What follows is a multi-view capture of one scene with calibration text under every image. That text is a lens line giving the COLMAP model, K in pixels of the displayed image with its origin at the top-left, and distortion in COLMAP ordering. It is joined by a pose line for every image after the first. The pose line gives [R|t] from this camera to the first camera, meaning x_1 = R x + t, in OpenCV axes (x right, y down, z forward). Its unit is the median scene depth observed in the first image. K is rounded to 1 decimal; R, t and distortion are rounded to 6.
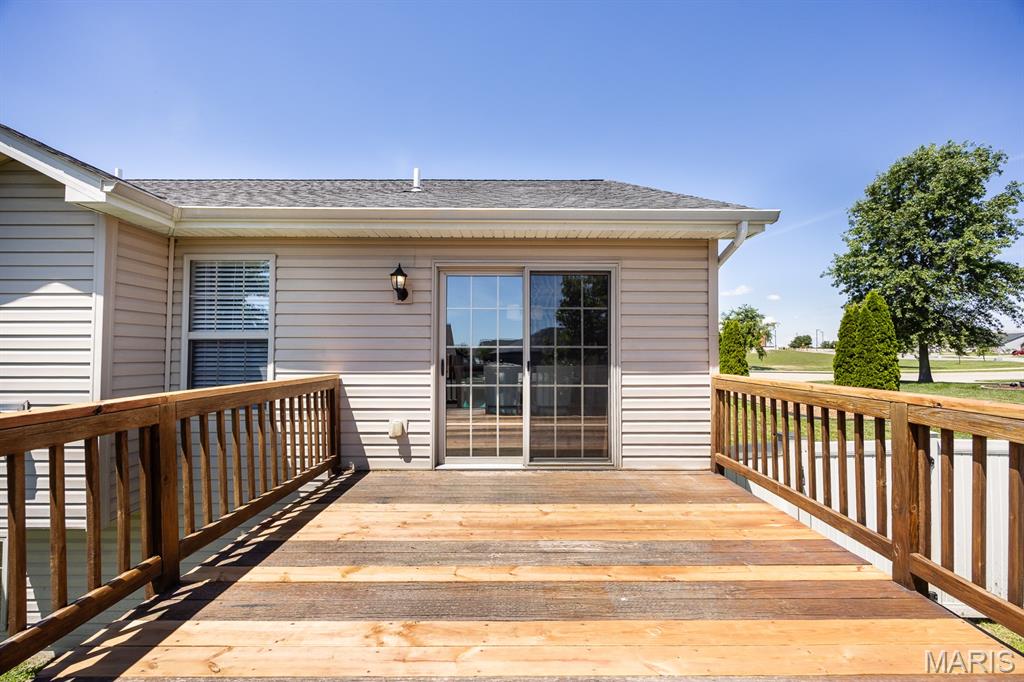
lens RADIAL K [[405.7, 0, 512.0], [0, 405.7, 341.0], [0, 0, 1]] dist [-0.002627, -0.000196]
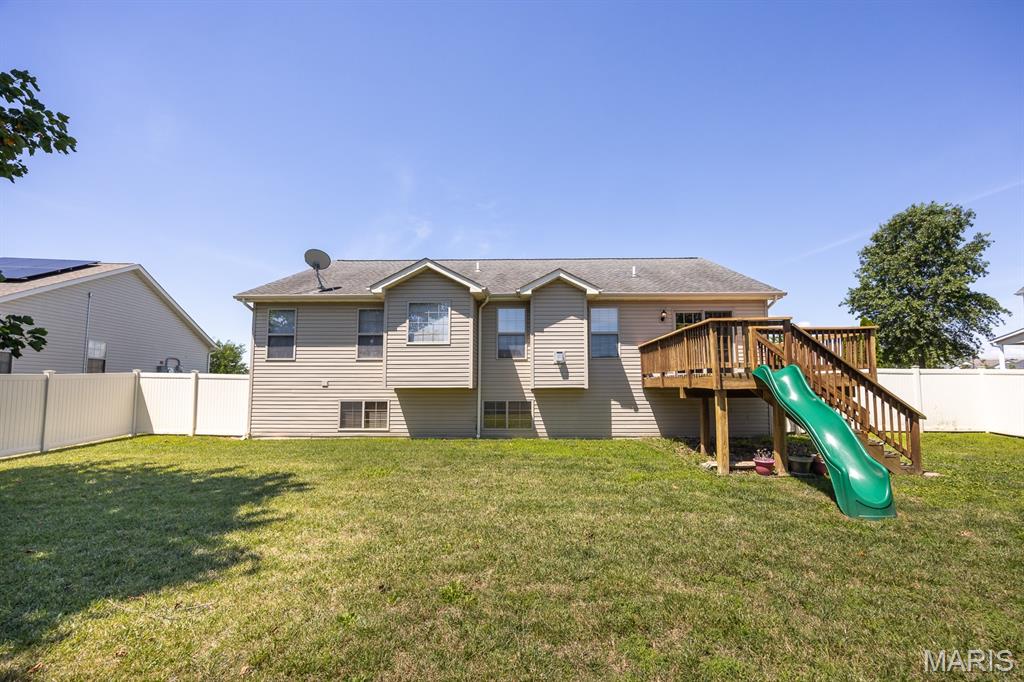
lens RADIAL K [[433.0, 0, 531.3], [0, 433.0, 344.1], [0, 0, 1]] dist [-0.000417, -0.000011]
pose [[0.999963, -0.008070, -0.002981, -0.215563], [0.007853, 0.997728, -0.066907, 0.047947], [0.003514, 0.066881, 0.997755, -0.380676]]
